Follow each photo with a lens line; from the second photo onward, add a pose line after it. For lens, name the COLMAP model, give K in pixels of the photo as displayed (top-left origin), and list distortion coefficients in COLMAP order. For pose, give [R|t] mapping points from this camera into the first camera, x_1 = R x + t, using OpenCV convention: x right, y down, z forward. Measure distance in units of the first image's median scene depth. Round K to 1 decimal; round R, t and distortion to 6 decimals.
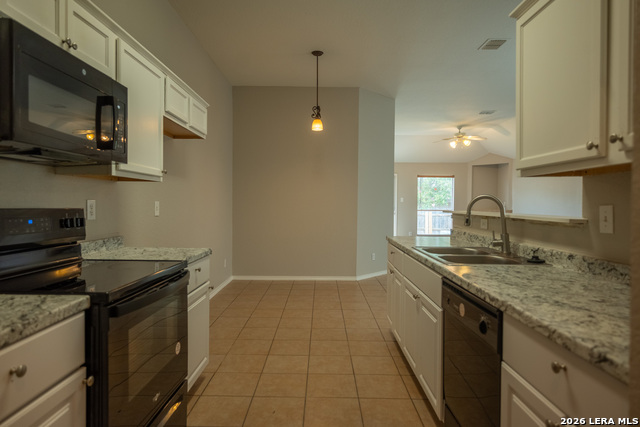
lens RADIAL K [[384.6, 0, 321.2], [0, 384.6, 208.8], [0, 0, 1]] dist [-0.000577, -0.000277]
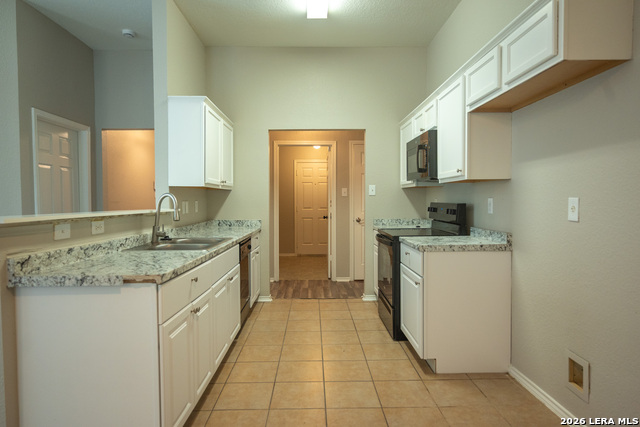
lens RADIAL K [[384.6, 0, 319.7], [0, 384.6, 213.6], [0, 0, 1]] dist [-0.000577, -0.000277]
pose [[-0.999808, -0.004766, -0.019003, -0.004940], [-0.005560, 0.999104, 0.041946, -0.021806], [0.018786, 0.042043, -0.998939, 2.037055]]
